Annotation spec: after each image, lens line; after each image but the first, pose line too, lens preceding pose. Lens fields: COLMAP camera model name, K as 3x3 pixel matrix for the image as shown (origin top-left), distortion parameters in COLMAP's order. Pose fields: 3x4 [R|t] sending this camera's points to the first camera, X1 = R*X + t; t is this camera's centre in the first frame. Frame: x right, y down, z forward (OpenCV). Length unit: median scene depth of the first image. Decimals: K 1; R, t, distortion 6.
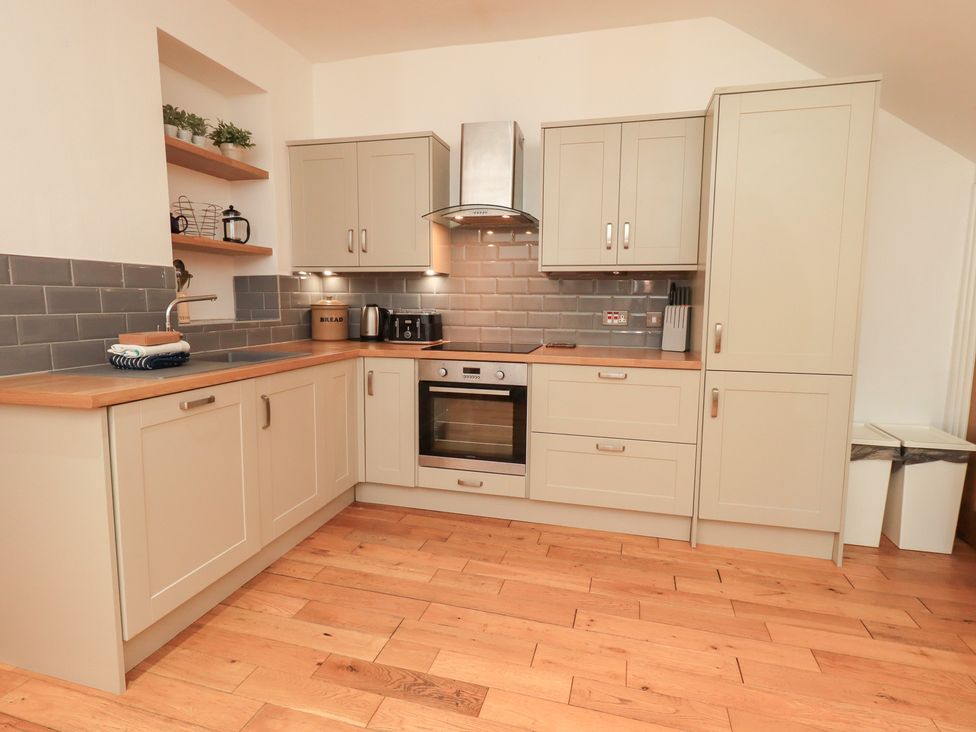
lens RADIAL K [[521.2, 0, 490.7], [0, 521.2, 357.4], [0, 0, 1]] dist [0.000819, -0.000256]
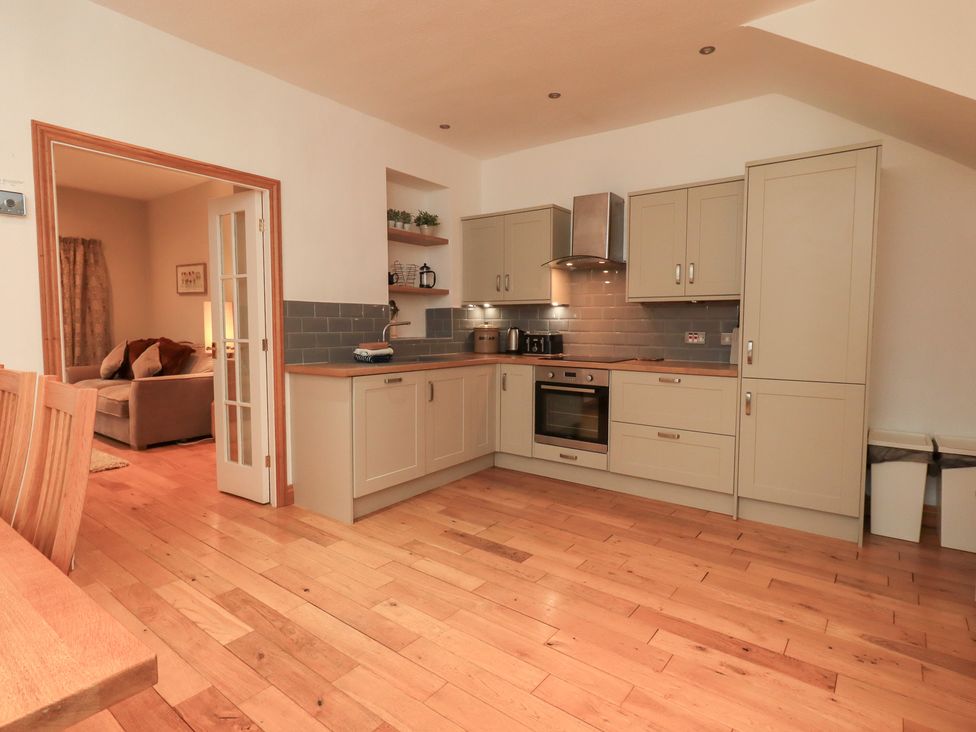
lens RADIAL K [[521.2, 0, 486.1], [0, 521.2, 365.4], [0, 0, 1]] dist [0.000819, -0.000256]
pose [[0.925001, 0.025262, -0.379123, 0.308812], [-0.037904, 0.998945, -0.025917, 0.049992], [0.378069, 0.038344, 0.924983, -0.406959]]
